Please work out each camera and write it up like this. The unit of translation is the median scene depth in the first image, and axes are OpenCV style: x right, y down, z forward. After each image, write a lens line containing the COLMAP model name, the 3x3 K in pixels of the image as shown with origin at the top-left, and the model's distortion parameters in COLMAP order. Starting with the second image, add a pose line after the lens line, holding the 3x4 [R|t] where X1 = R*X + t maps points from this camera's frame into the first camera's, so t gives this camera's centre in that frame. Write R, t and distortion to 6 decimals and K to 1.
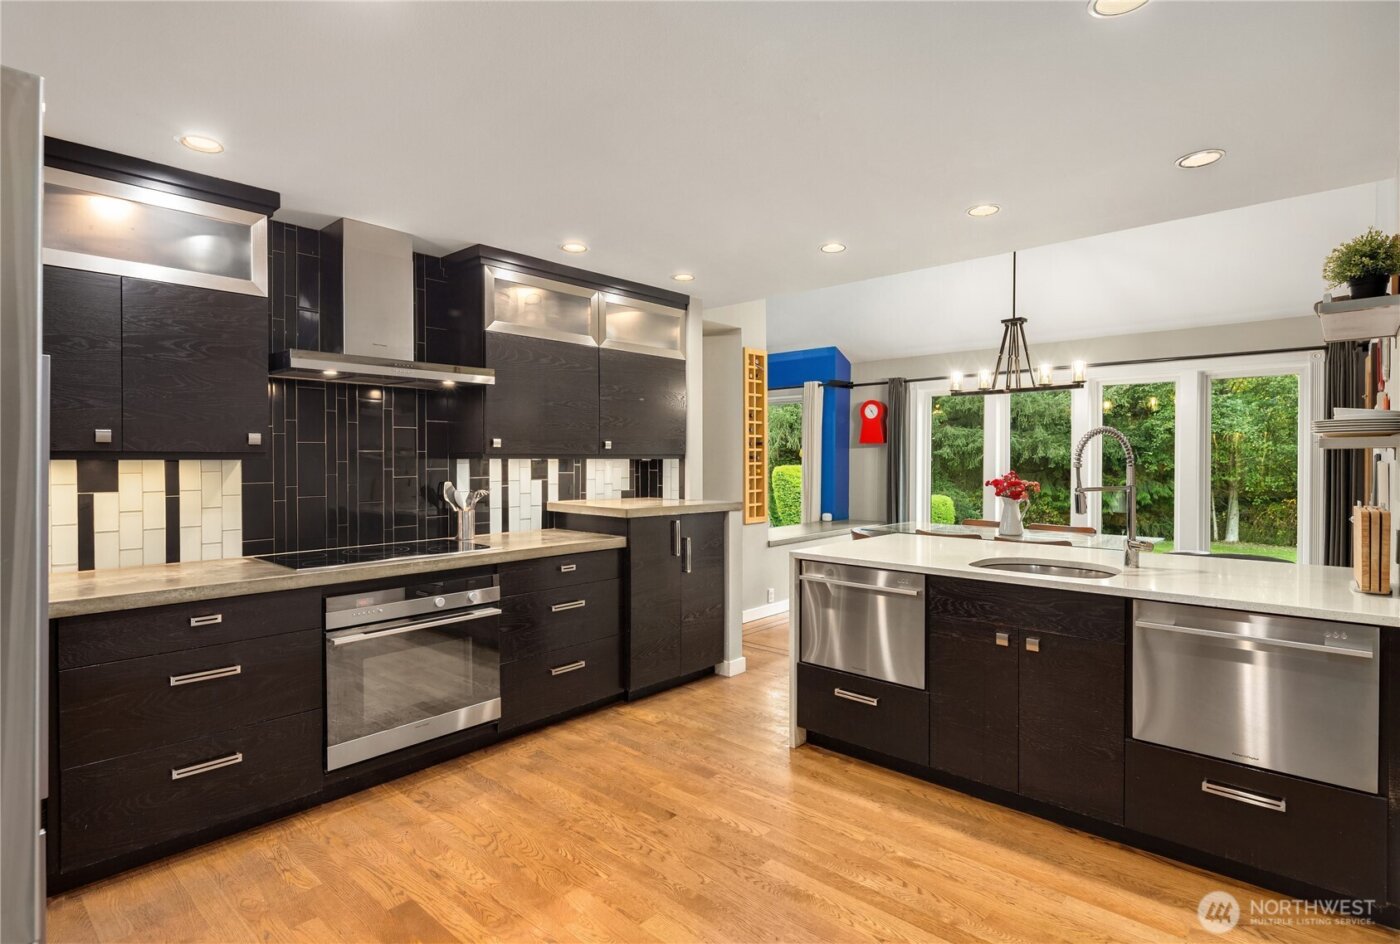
lens RADIAL K [[716.3, 0, 693.9], [0, 716.3, 463.5], [0, 0, 1]] dist [0.001408, -0.000079]
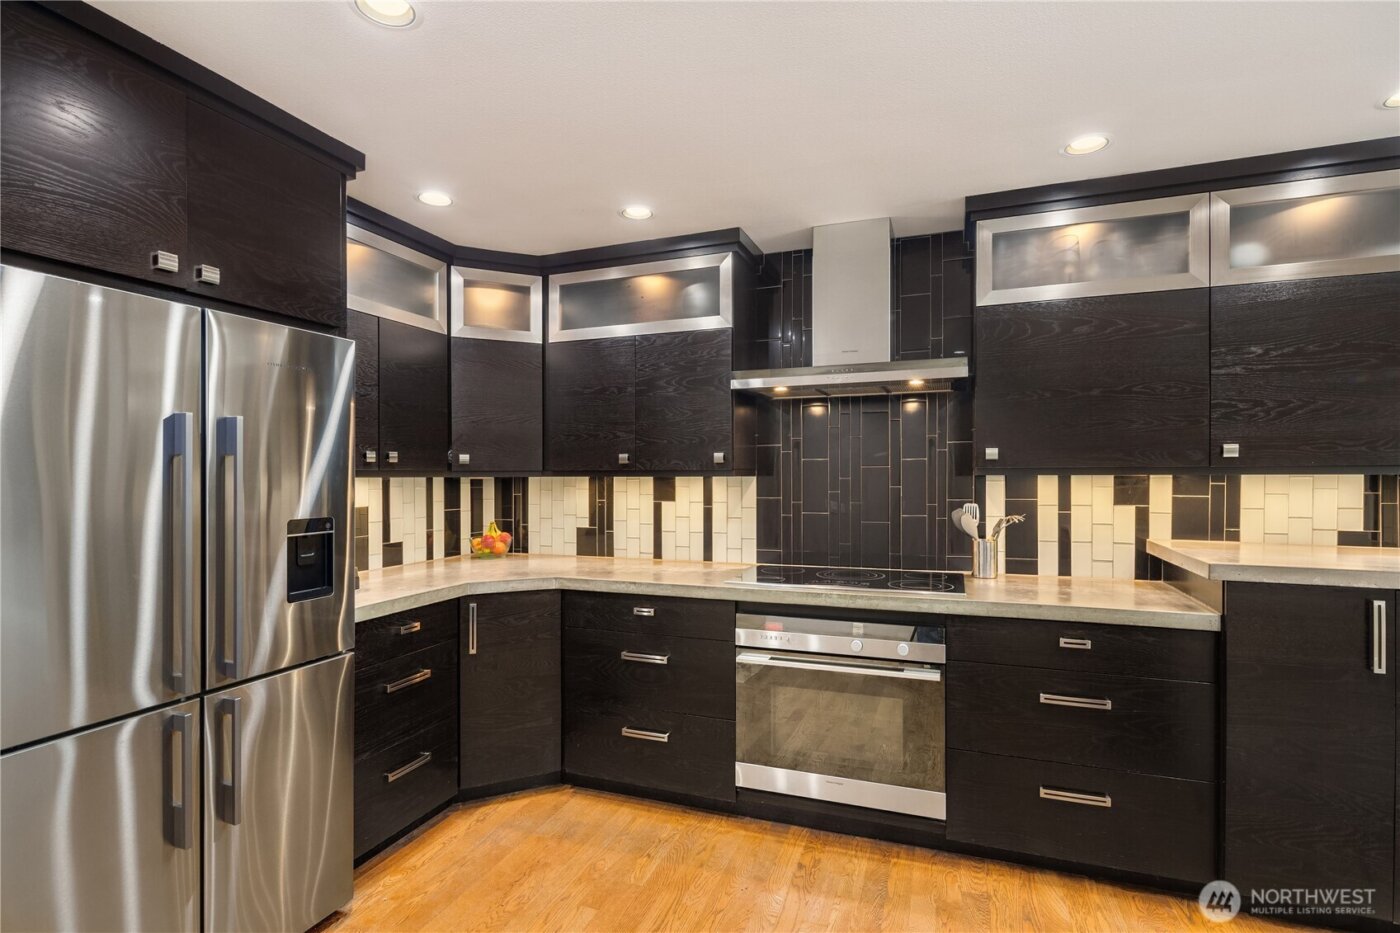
lens RADIAL K [[674.5, 0, 698.2], [0, 674.5, 476.6], [0, 0, 1]] dist [0.001096, -0.001473]
pose [[0.366456, 0.000830, -0.930435, 0.297525], [-0.003424, 0.999994, -0.000457, -0.003898], [0.930429, 0.003354, 0.366457, 0.508204]]
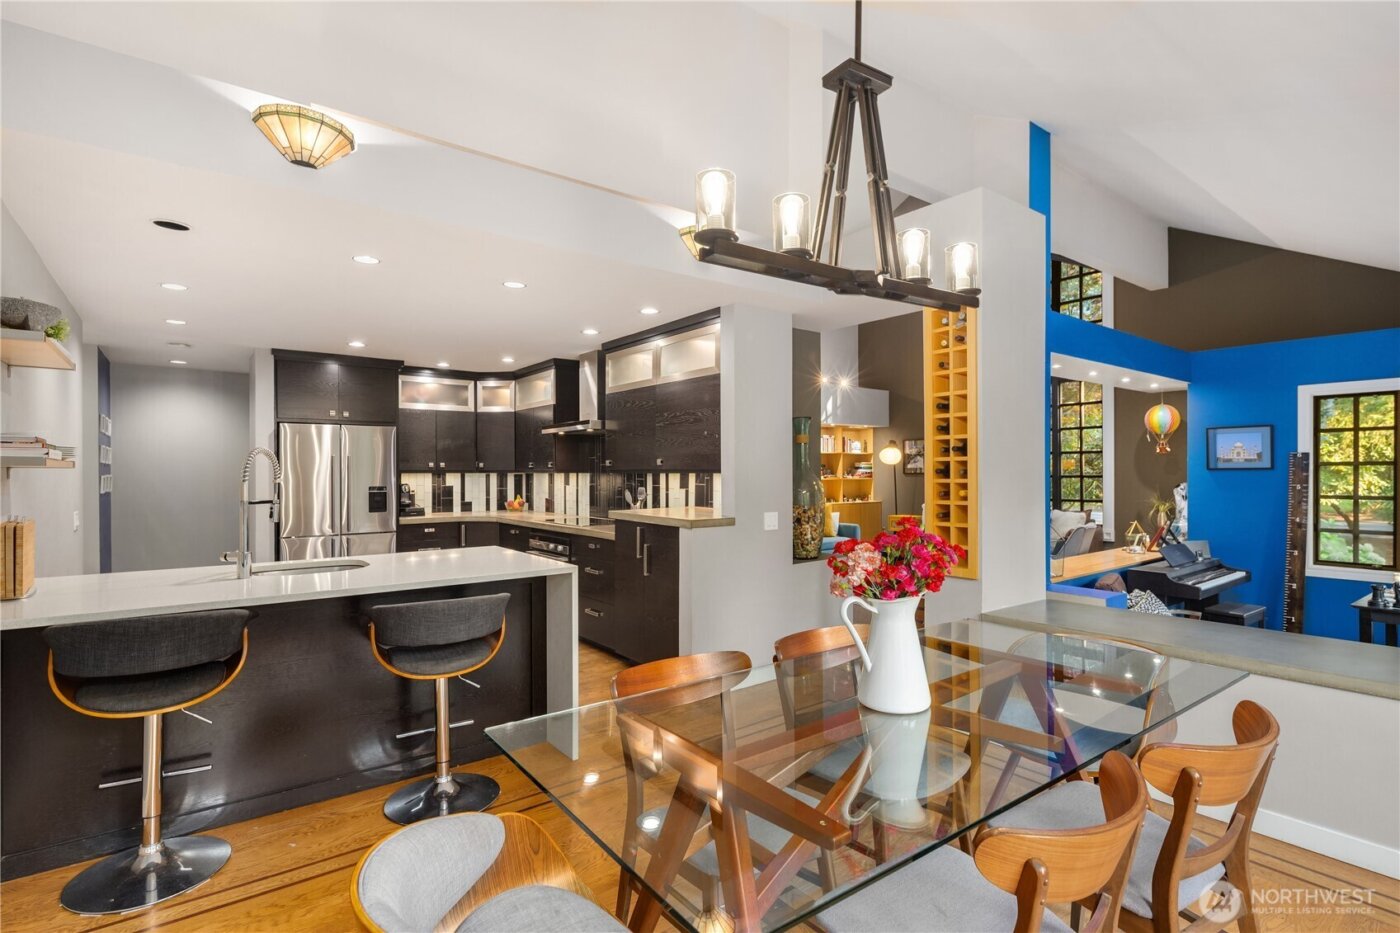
lens RADIAL K [[674.1, 0, 714.5], [0, 674.1, 482.8], [0, 0, 1]] dist [-0.003055, -0.000299]
pose [[-0.174426, 0.017994, -0.984506, 1.302199], [-0.004137, 0.999811, 0.019006, -0.016276], [0.984662, 0.007388, -0.174319, 1.667989]]
